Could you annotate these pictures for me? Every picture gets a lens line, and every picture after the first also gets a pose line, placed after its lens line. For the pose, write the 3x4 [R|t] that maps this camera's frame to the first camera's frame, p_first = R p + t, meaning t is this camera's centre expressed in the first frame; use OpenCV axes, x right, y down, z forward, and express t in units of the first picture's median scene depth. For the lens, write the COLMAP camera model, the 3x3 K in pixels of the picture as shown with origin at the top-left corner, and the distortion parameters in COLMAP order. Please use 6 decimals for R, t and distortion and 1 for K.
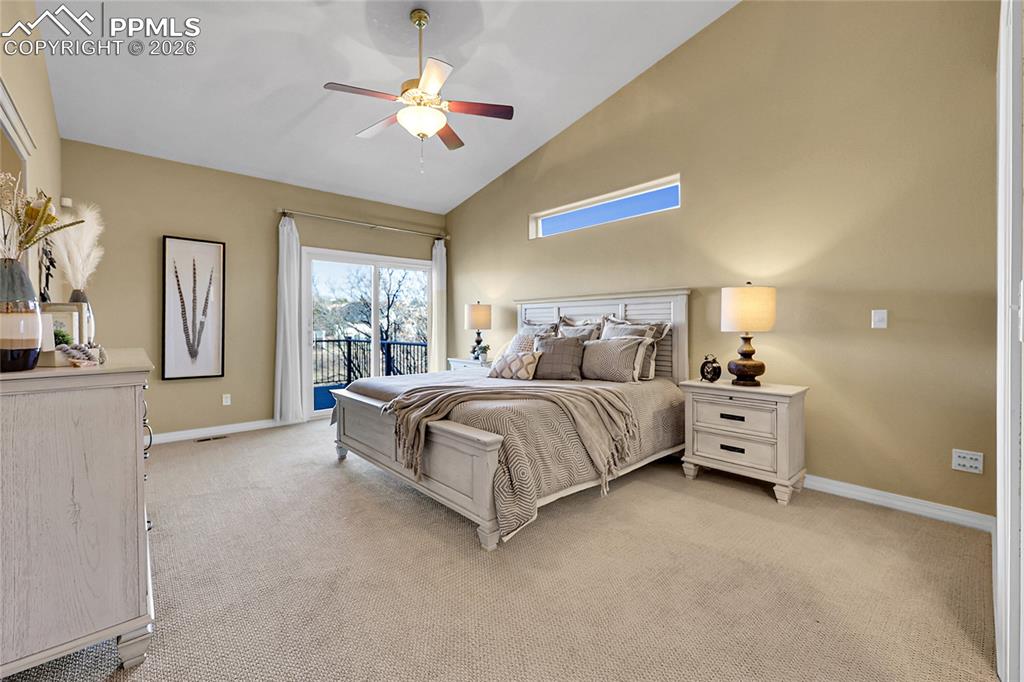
lens RADIAL K [[426.3, 0, 493.7], [0, 426.3, 326.5], [0, 0, 1]] dist [0.000881, 0.000102]
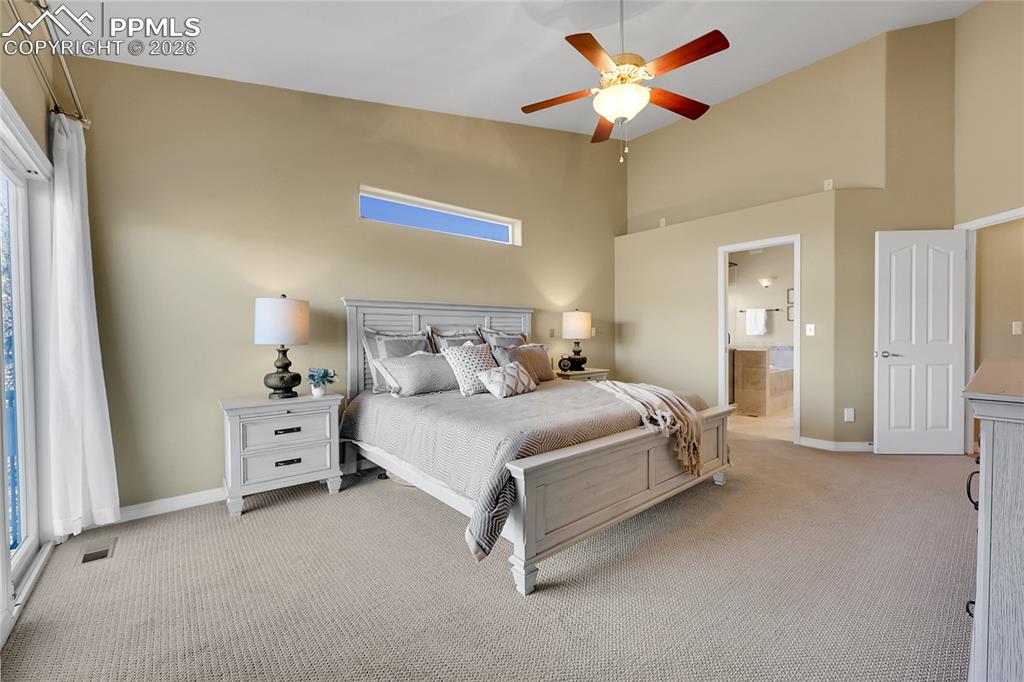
lens RADIAL K [[416.5, 0, 515.6], [0, 416.5, 343.9], [0, 0, 1]] dist [-0.000002, 0.000349]
pose [[0.009689, -0.018907, 0.999774, -0.819314], [0.011131, 0.999761, 0.018799, -0.001297], [-0.999891, 0.010946, 0.009897, 0.956956]]
